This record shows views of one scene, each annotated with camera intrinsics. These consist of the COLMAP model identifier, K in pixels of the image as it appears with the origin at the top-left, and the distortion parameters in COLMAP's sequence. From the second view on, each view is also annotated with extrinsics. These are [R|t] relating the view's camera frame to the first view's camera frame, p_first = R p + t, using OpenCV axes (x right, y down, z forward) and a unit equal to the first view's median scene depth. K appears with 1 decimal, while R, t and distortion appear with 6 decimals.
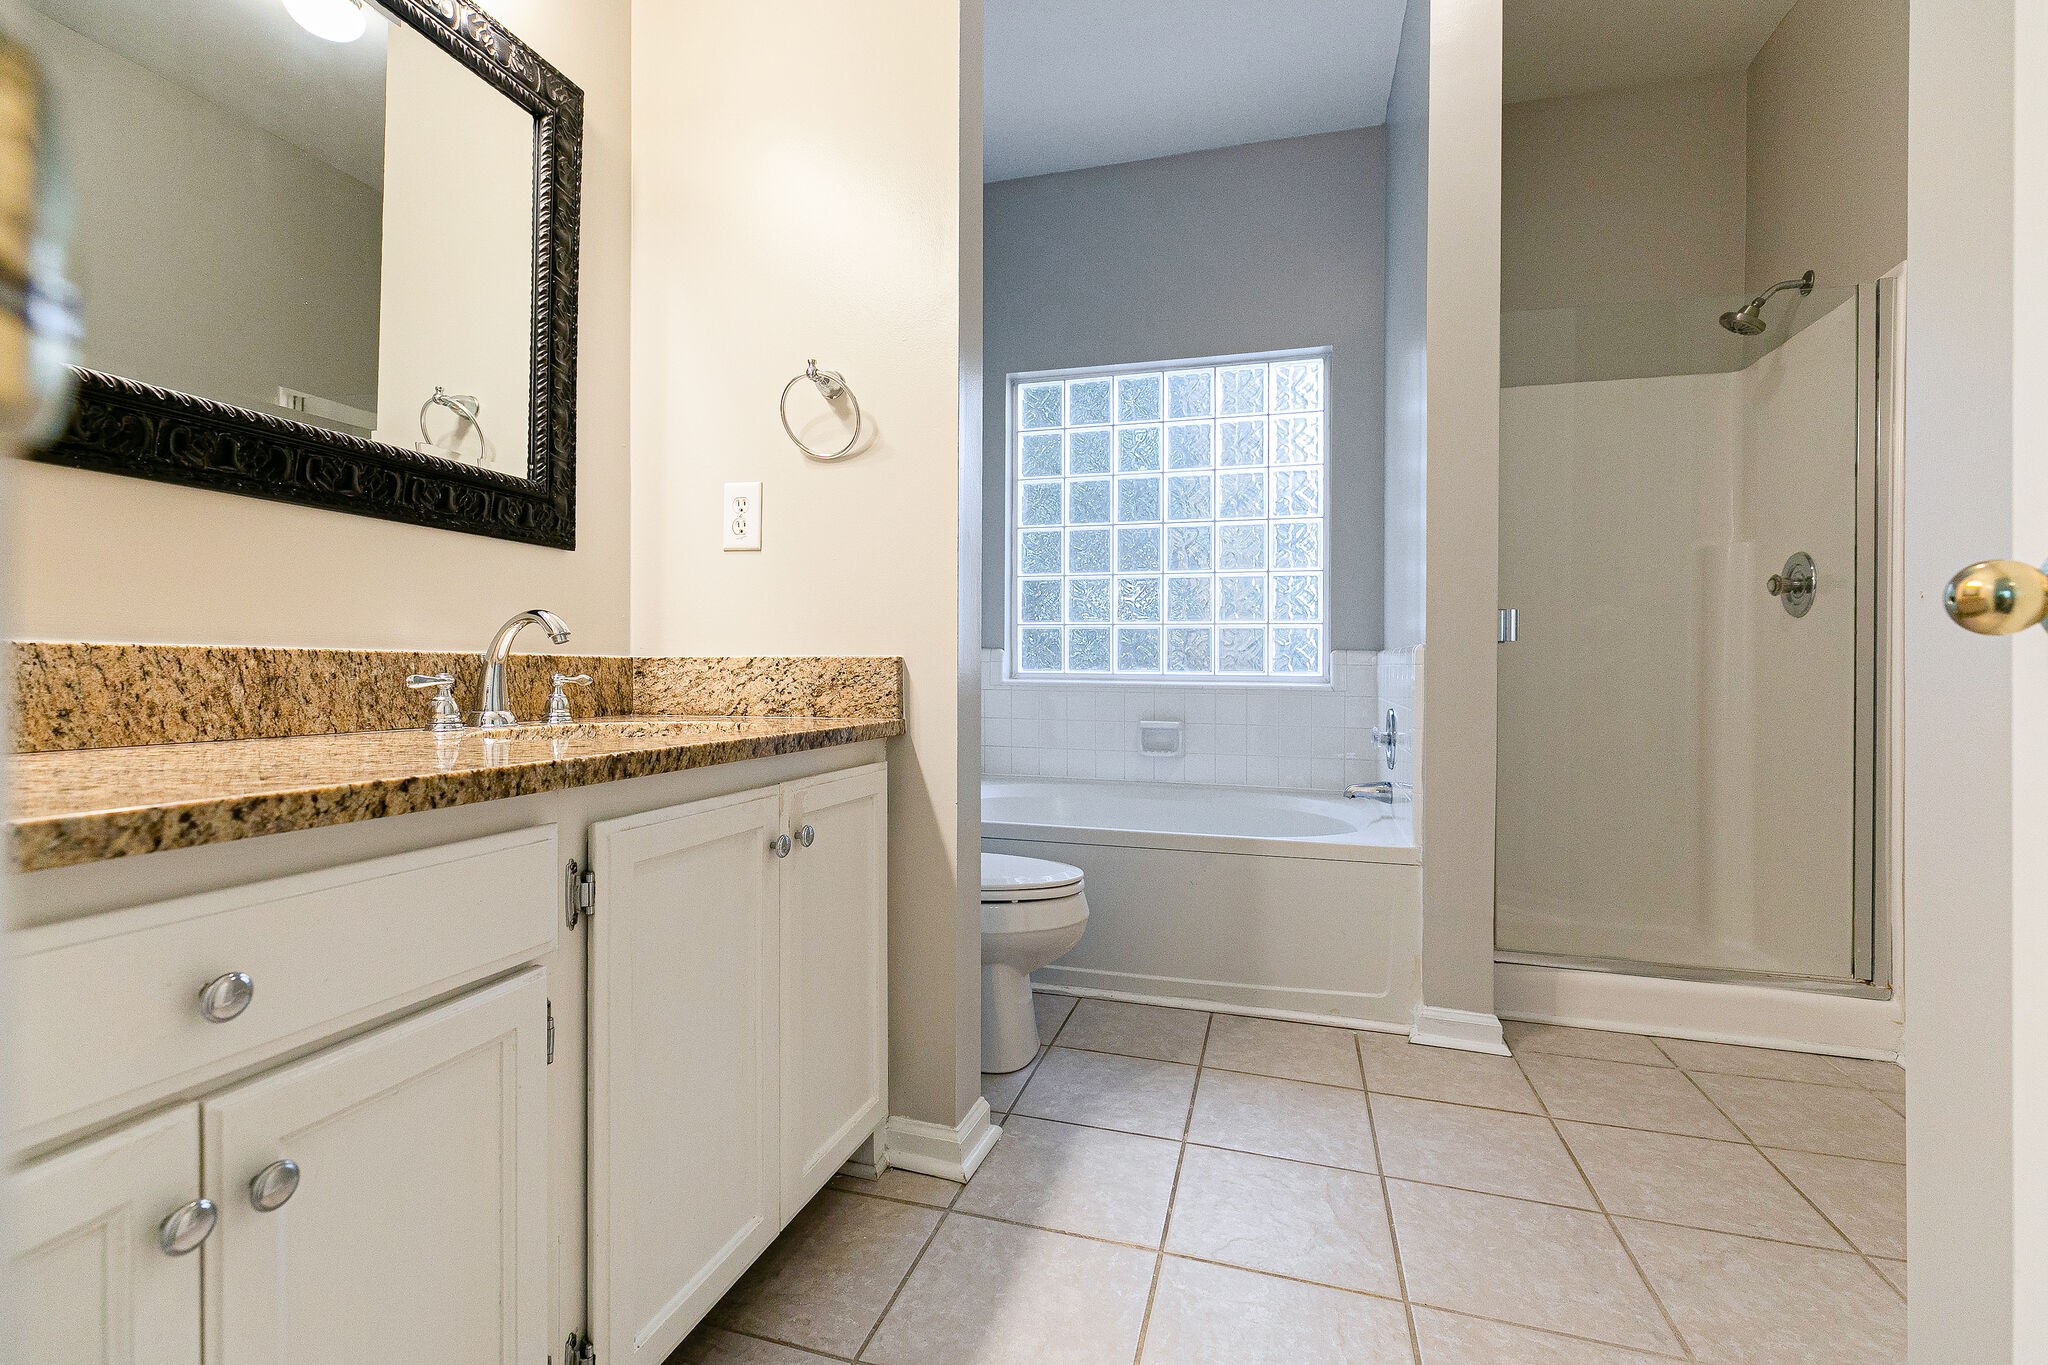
lens RADIAL K [[894.3, 0, 1017.3], [0, 894.3, 661.1], [0, 0, 1]] dist [0.000698, -0.000542]
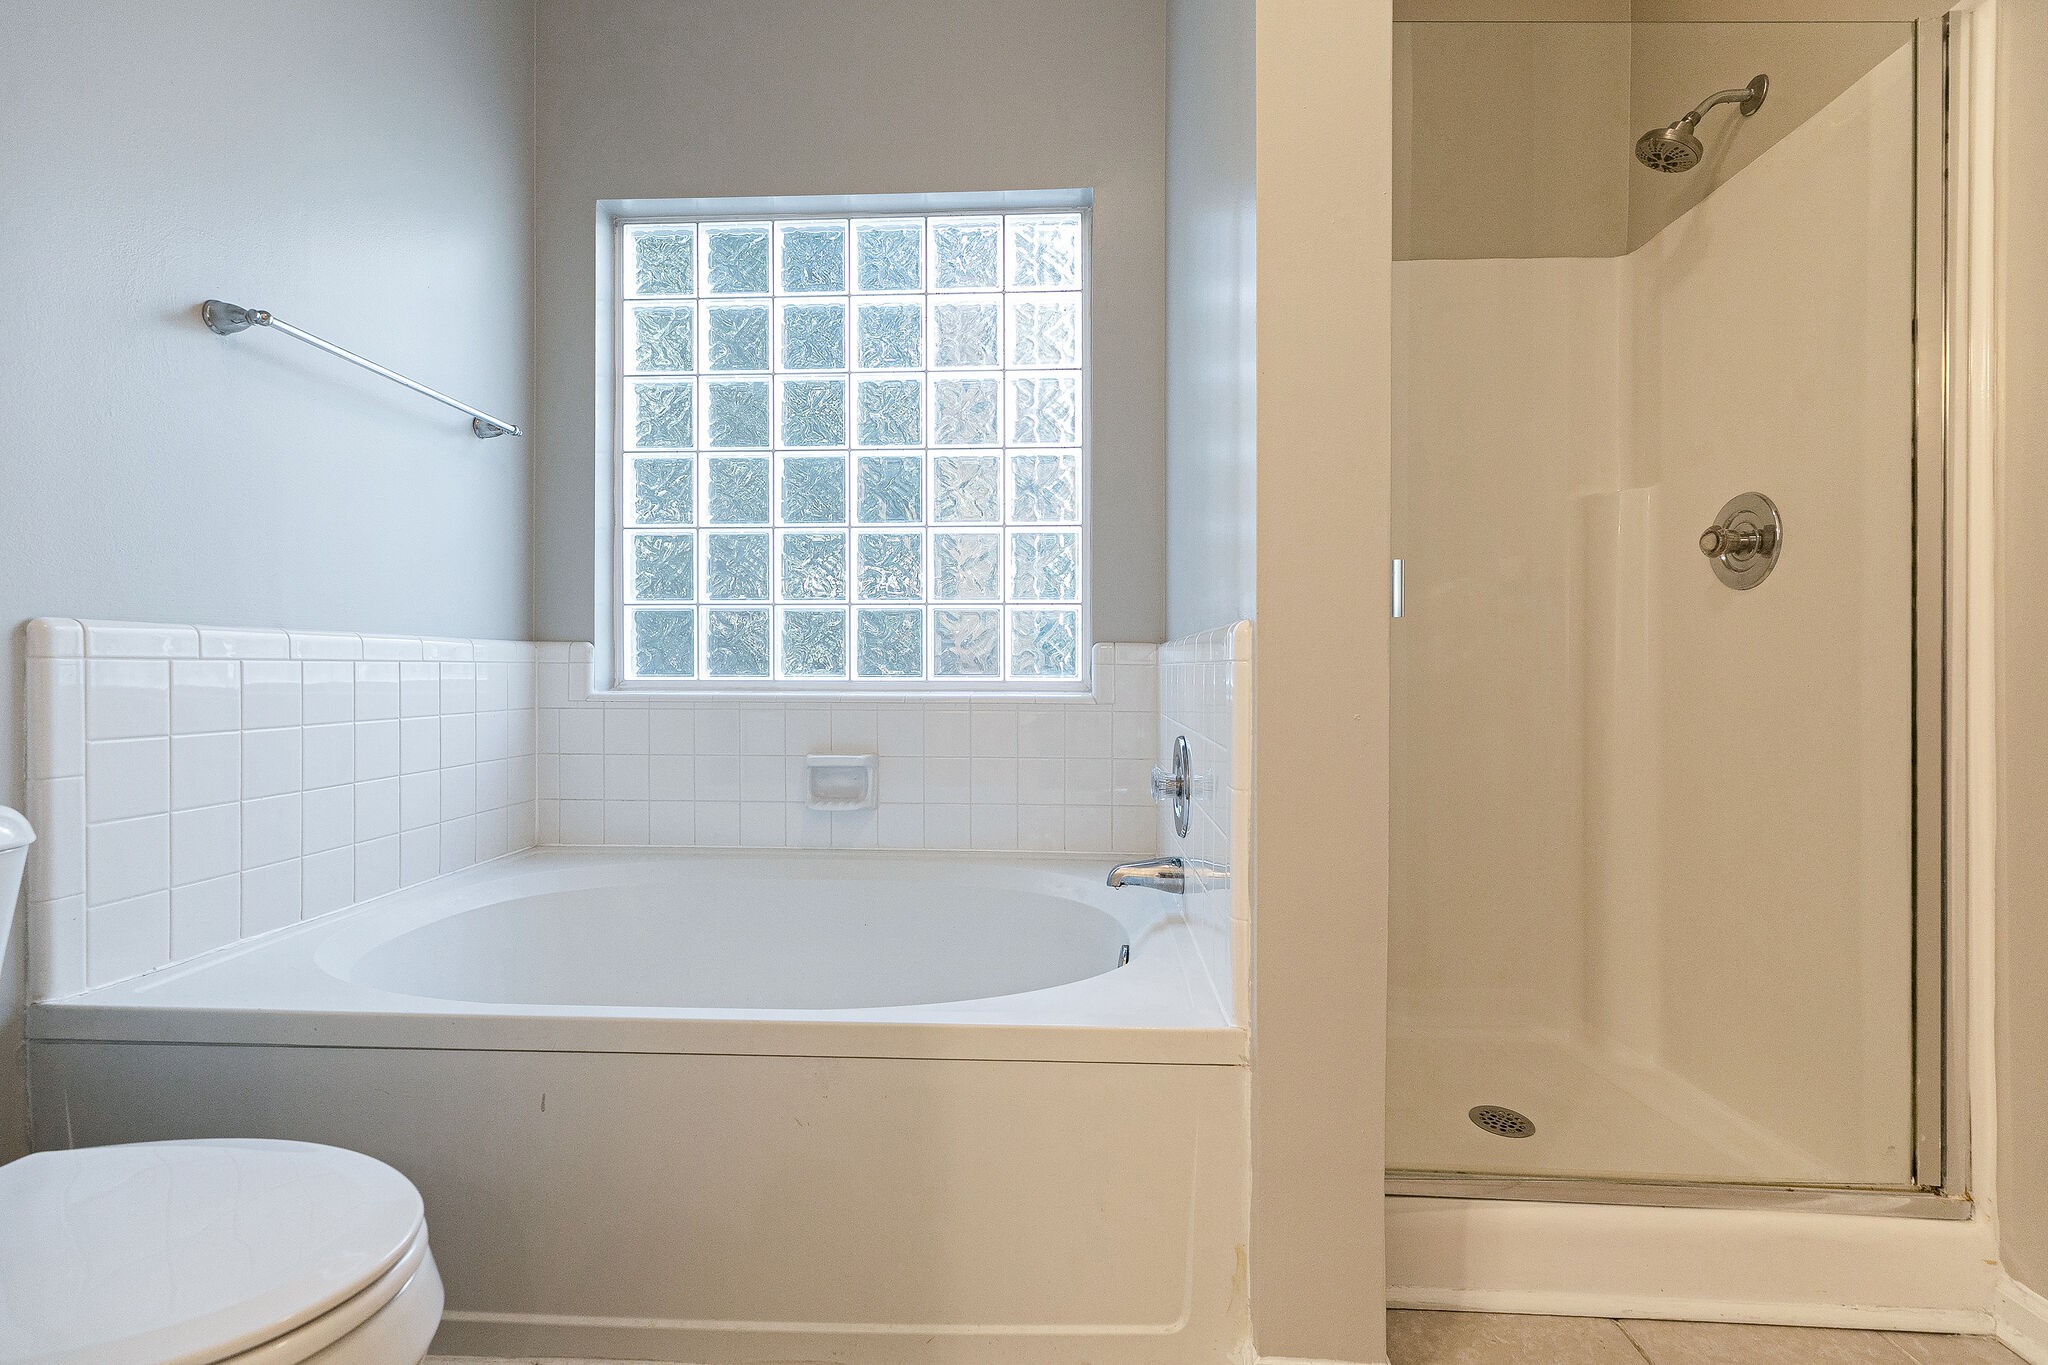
lens RADIAL K [[915.5, 0, 1024.0], [0, 915.5, 682.5], [0, 0, 1]] dist [0.000557, 0.000276]
pose [[0.970136, -0.008262, 0.242421, 0.130246], [0.004116, 0.999837, 0.017603, 0.004824], [-0.242527, -0.016080, 0.970011, 0.335941]]
